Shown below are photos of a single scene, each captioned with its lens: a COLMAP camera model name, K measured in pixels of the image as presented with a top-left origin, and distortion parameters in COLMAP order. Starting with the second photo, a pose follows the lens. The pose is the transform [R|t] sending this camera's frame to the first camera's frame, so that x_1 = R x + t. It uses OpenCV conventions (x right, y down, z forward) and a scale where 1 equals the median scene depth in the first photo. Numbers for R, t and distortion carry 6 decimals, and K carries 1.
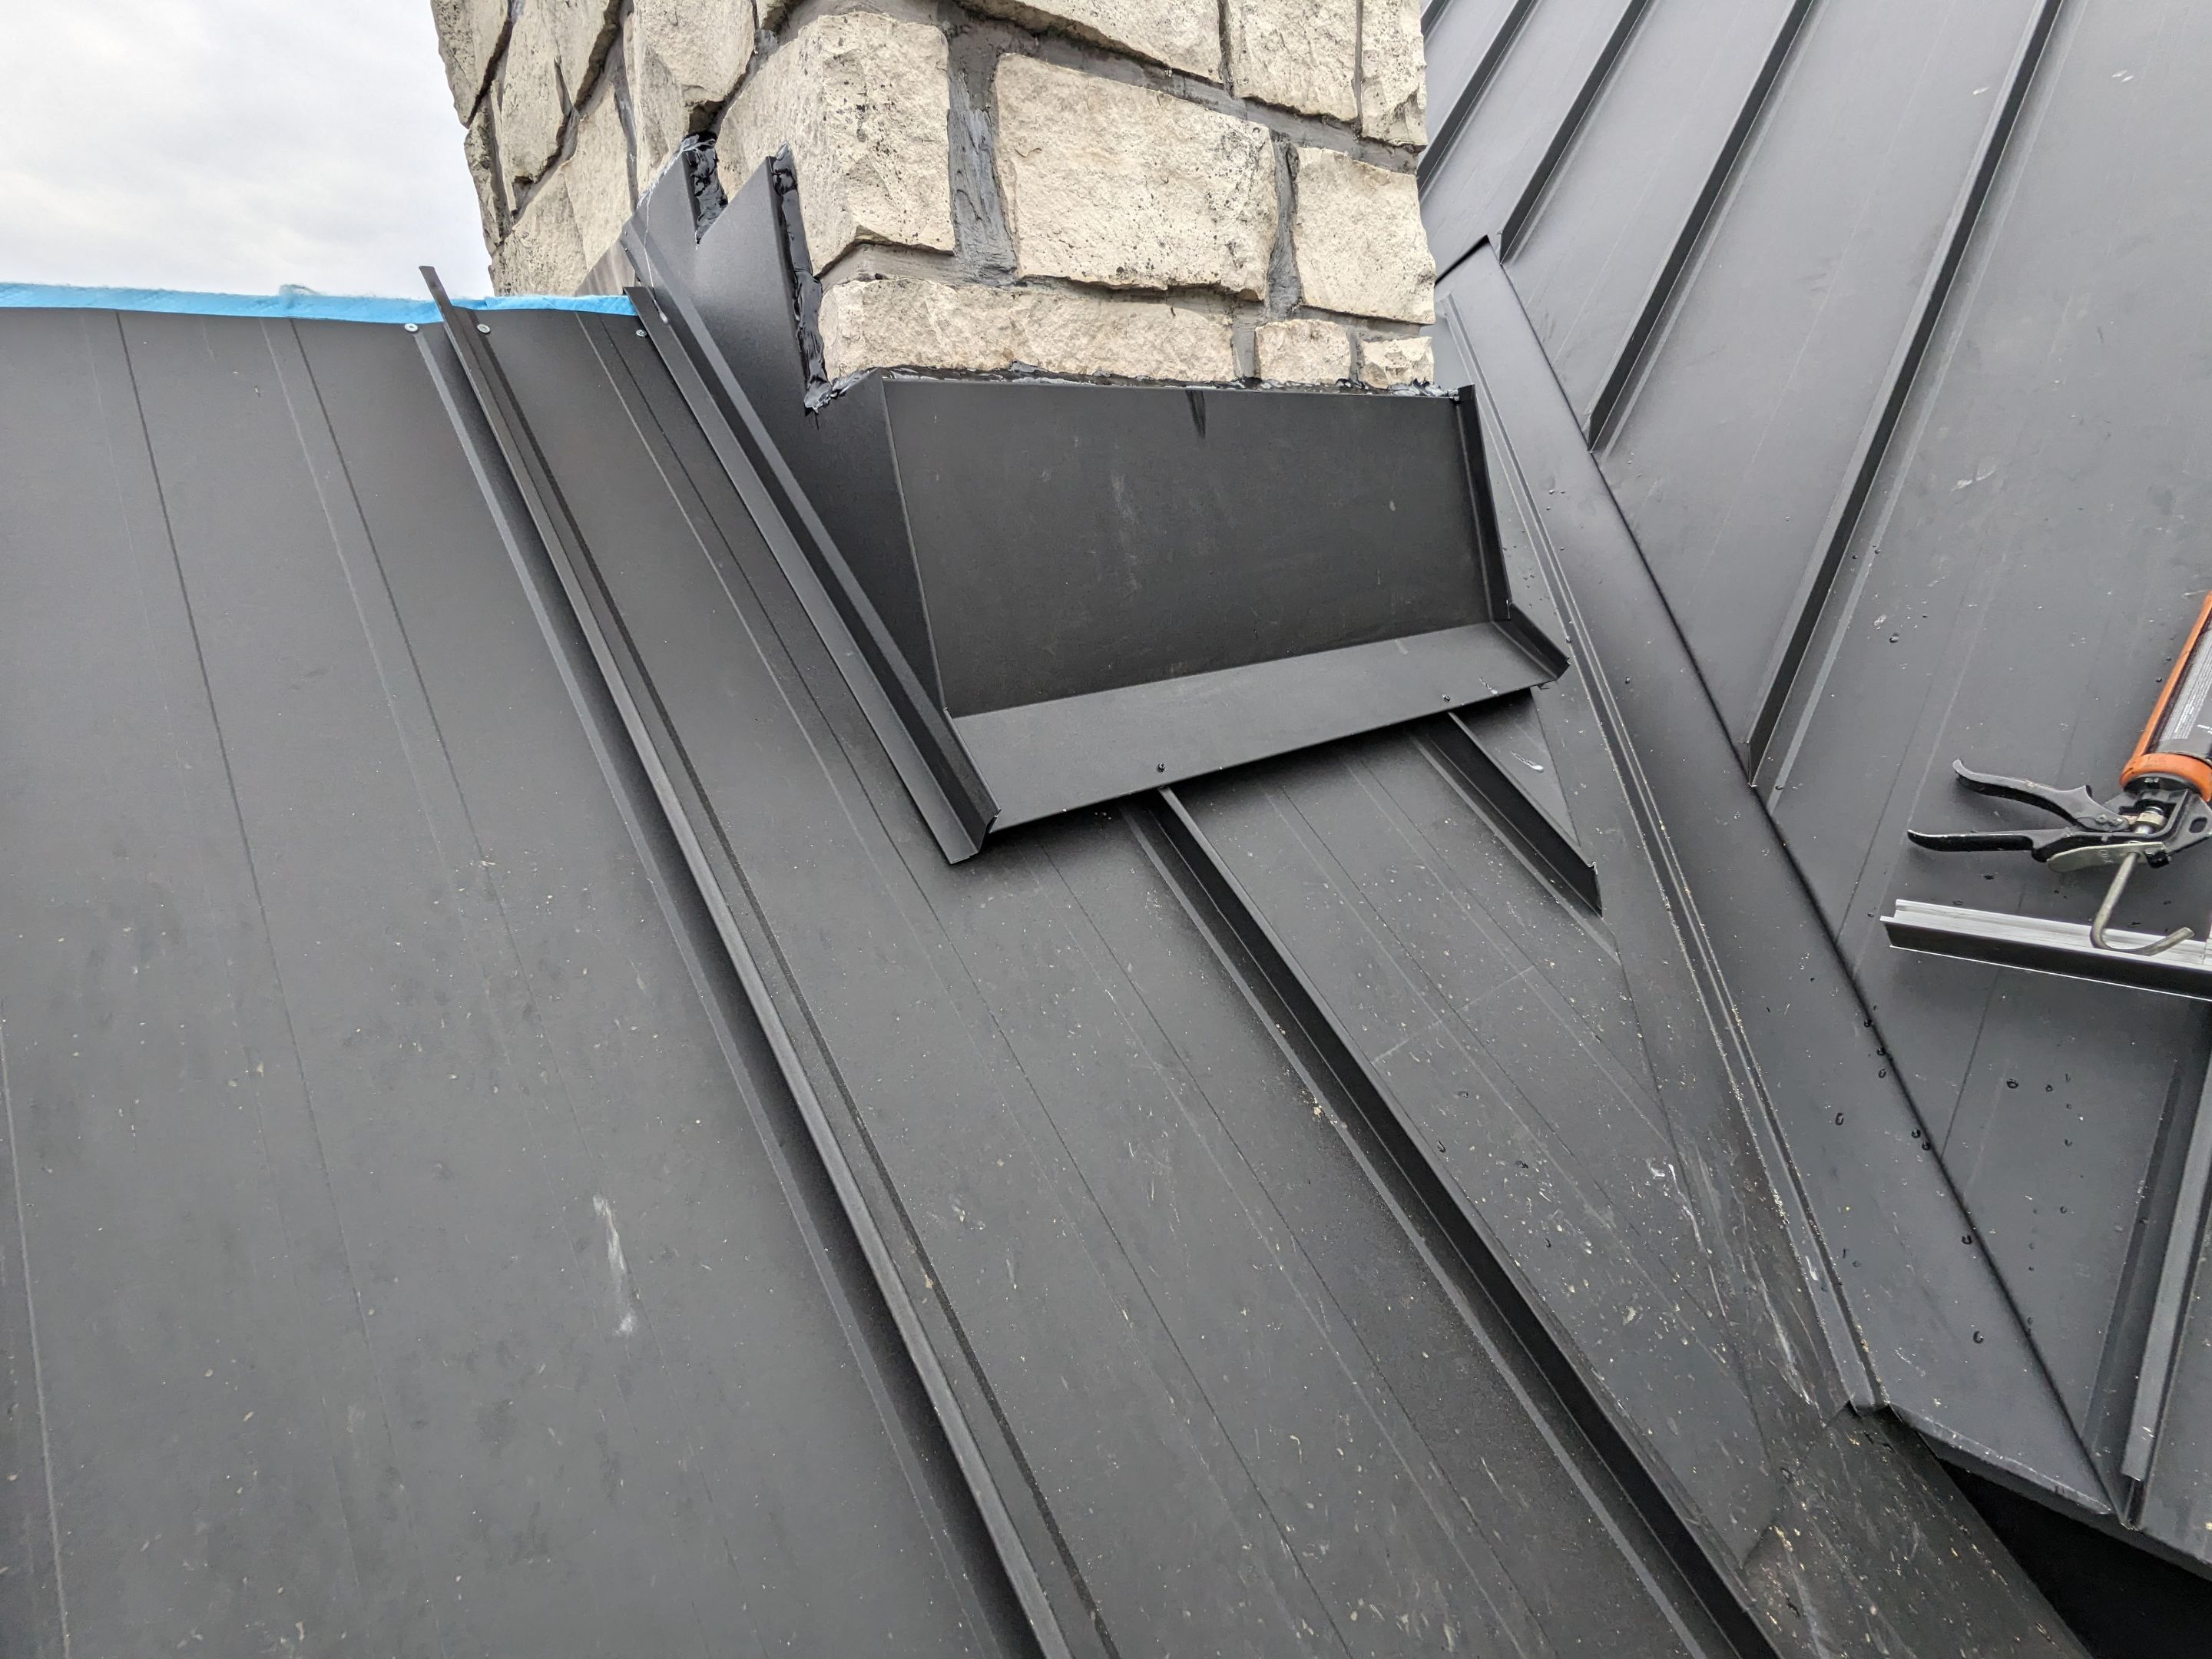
lens RADIAL K [[1082.0, 0, 1106.0], [0, 1082.0, 829.5], [0, 0, 1]] dist [0.003462, 0.000522]
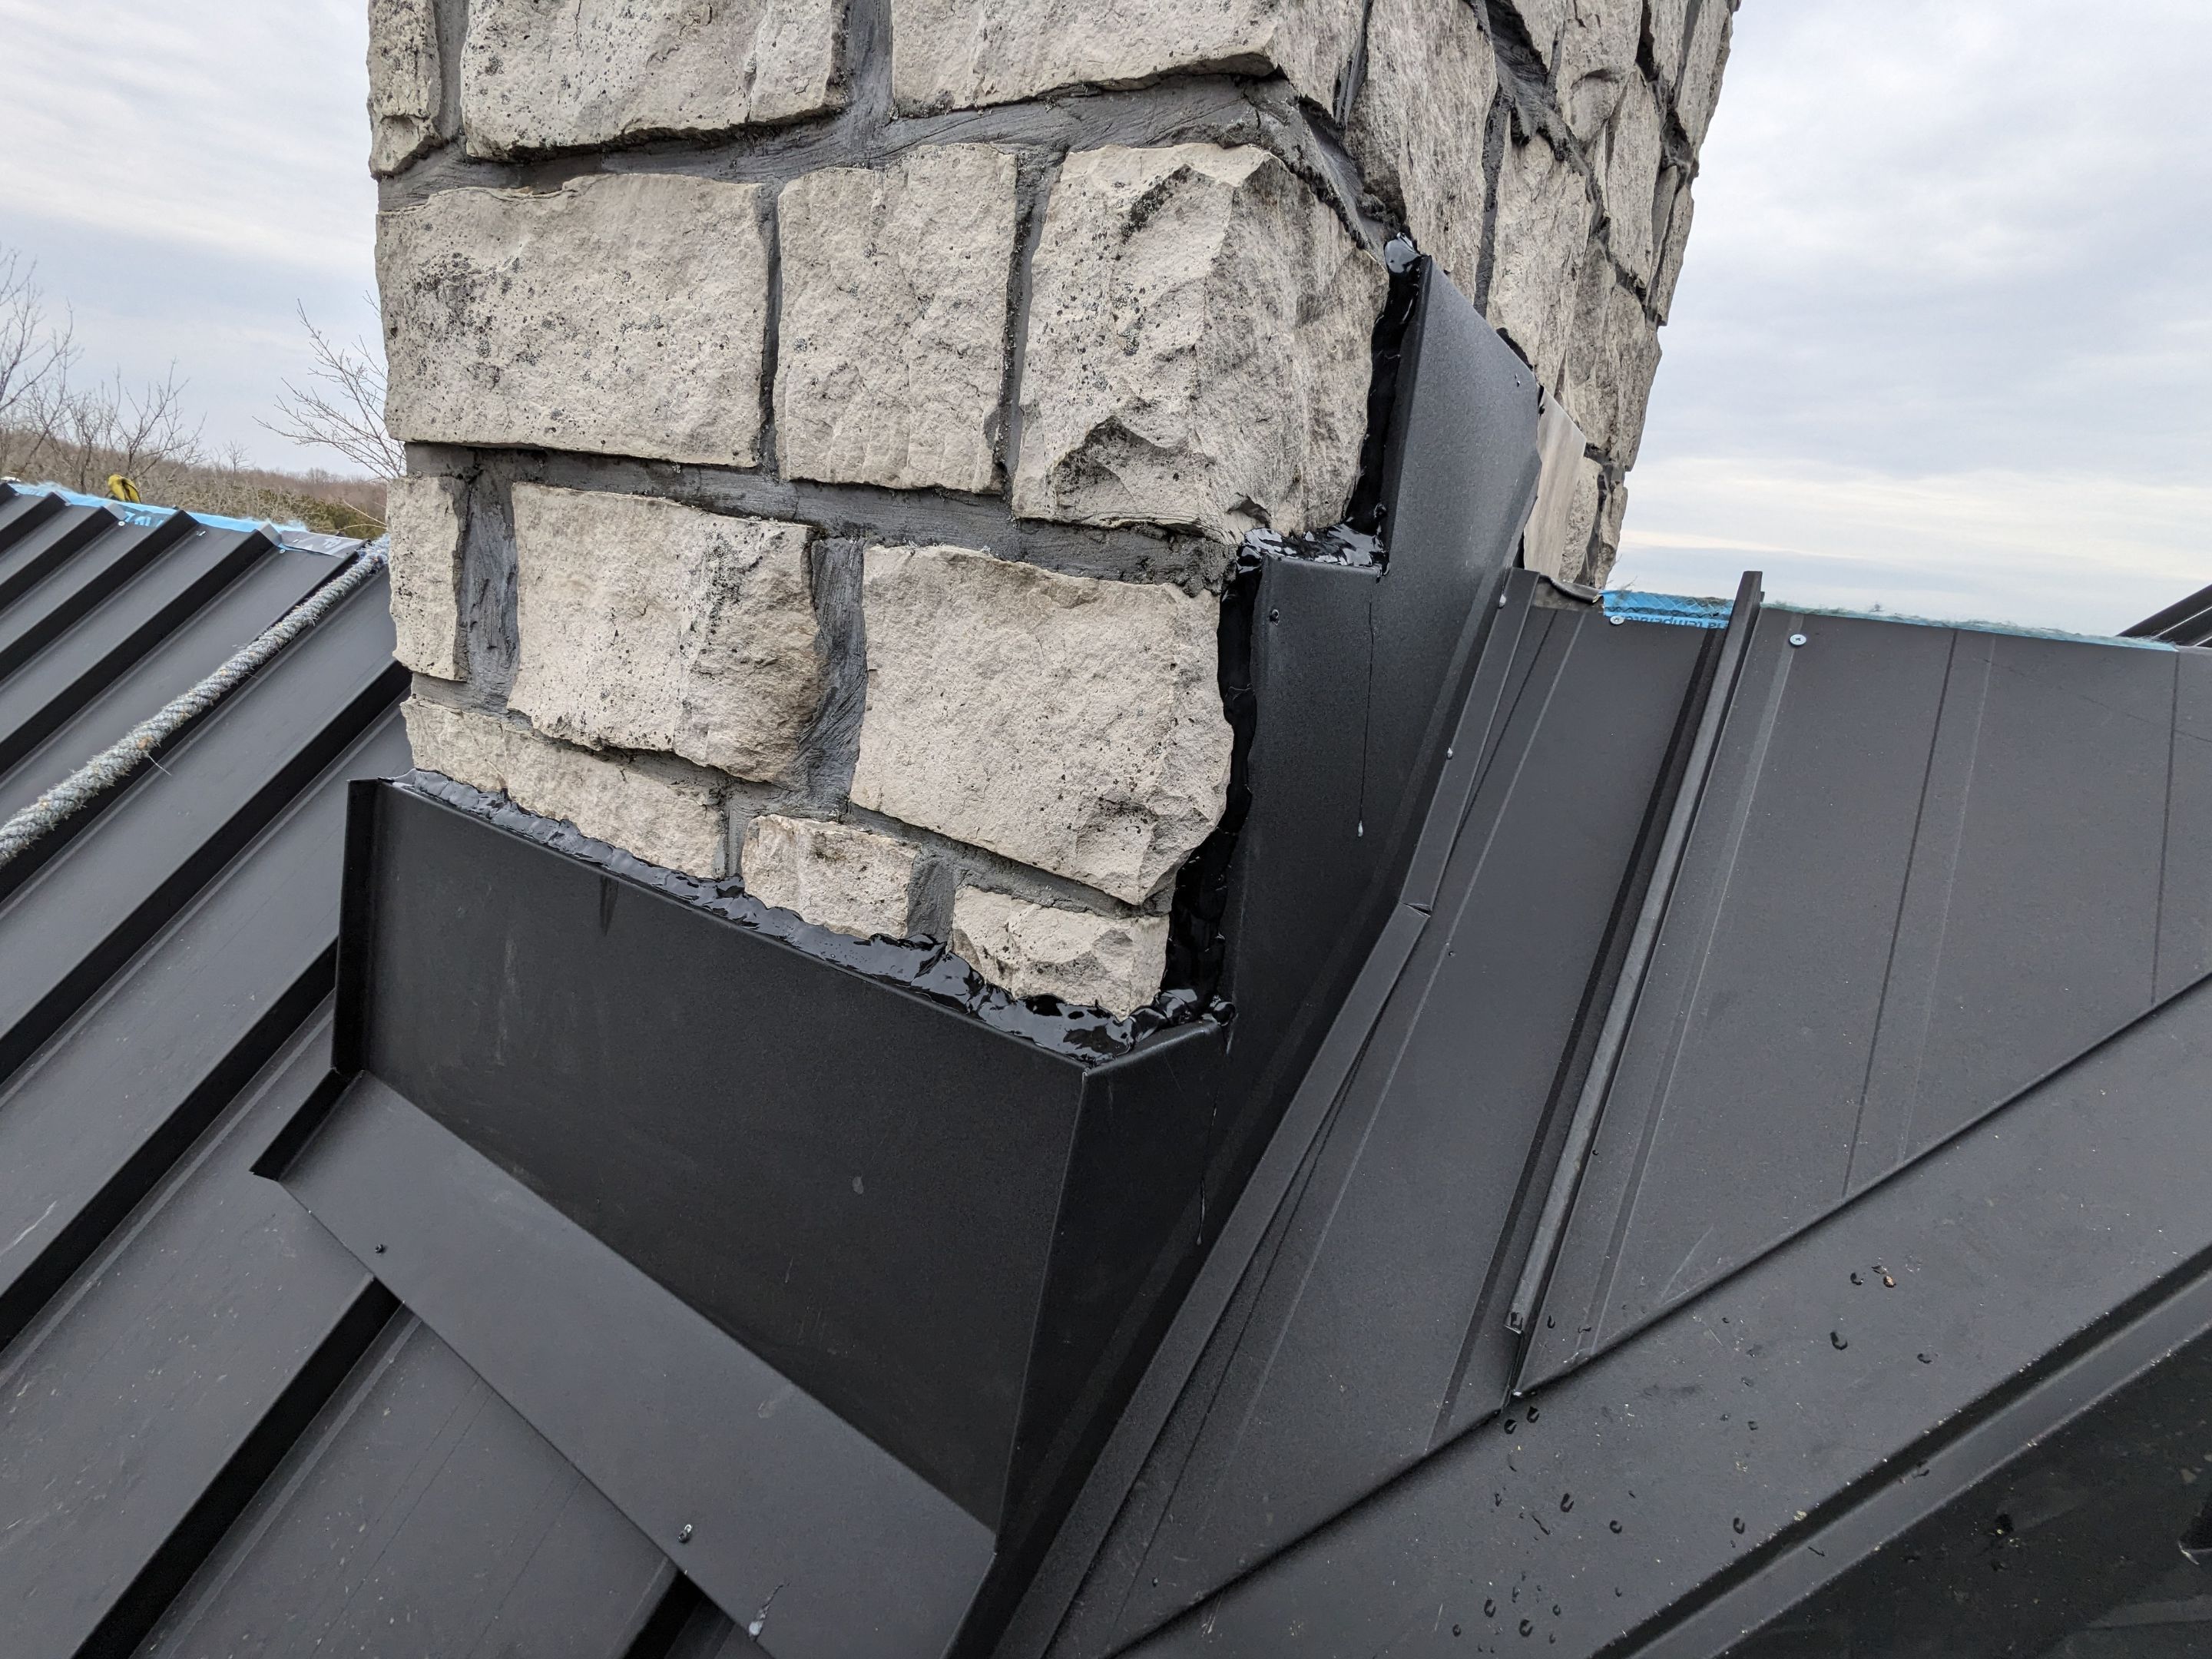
lens RADIAL K [[1082.0, 0, 1106.0], [0, 1082.0, 829.5], [0, 0, 1]] dist [0.003462, 0.000522]
pose [[0.299468, 0.357499, -0.884598, 0.785234], [-0.344325, 0.905162, 0.249243, -0.698143], [0.889809, 0.229949, 0.394163, 0.944811]]
